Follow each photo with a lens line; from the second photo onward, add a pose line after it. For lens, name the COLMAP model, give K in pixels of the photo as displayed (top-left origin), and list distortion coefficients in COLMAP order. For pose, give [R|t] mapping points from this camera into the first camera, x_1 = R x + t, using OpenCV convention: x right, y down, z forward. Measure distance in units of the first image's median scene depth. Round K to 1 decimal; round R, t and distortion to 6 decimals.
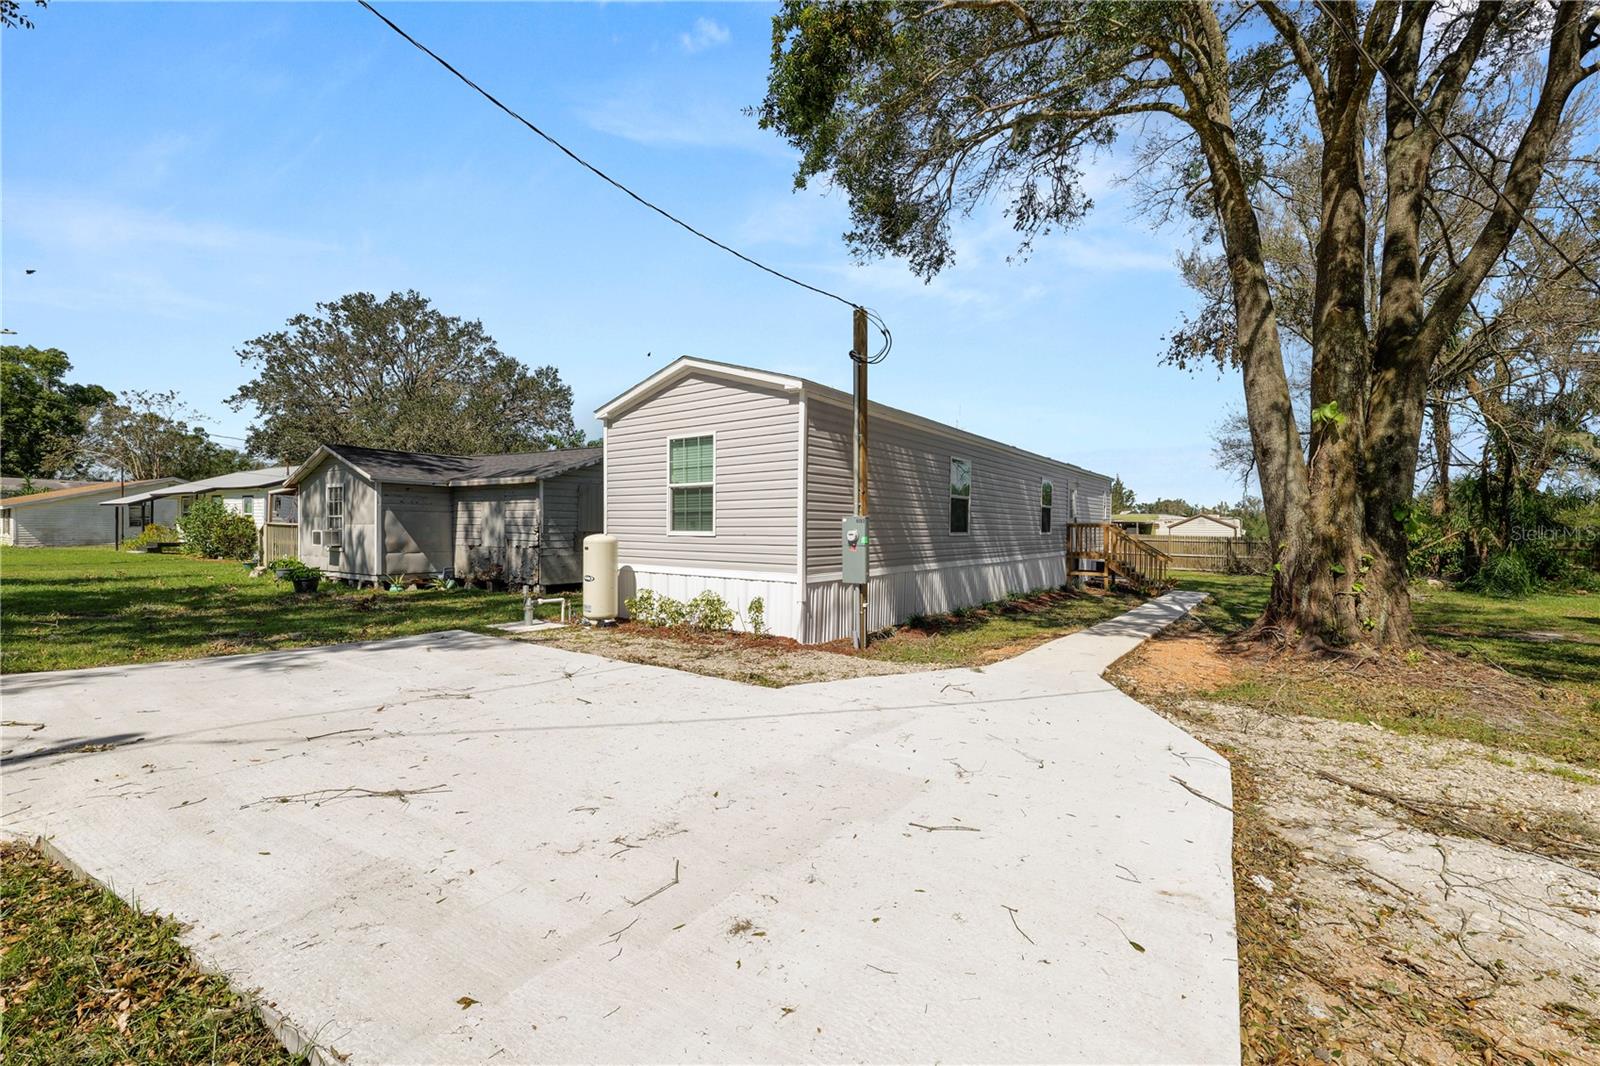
lens RADIAL K [[654.8, 0, 802.8], [0, 654.8, 537.1], [0, 0, 1]] dist [-0.011028, 0.001719]
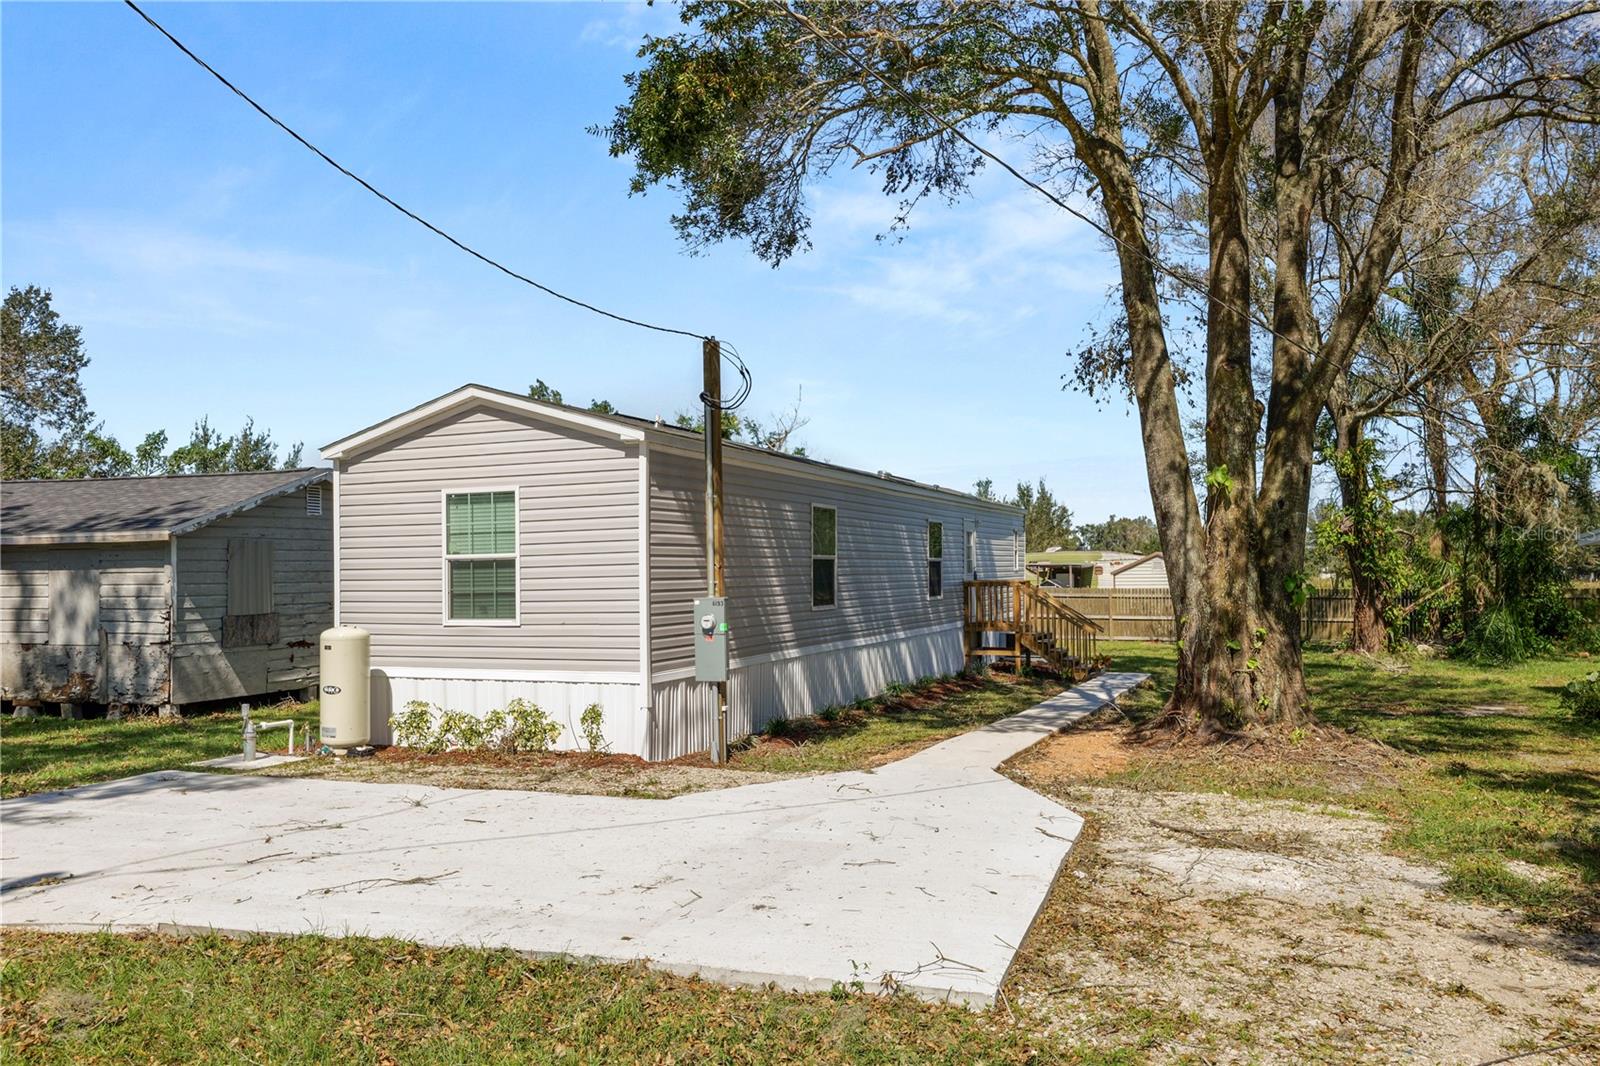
lens RADIAL K [[1265.0, 0, 796.1], [0, 1265.0, 531.9], [0, 0, 1]] dist [0.026087, -0.013943]
pose [[0.969702, -0.012579, 0.243965, -0.208591], [0.022976, 0.998943, -0.039819, -0.050919], [-0.243207, 0.044218, 0.968966, -0.567433]]
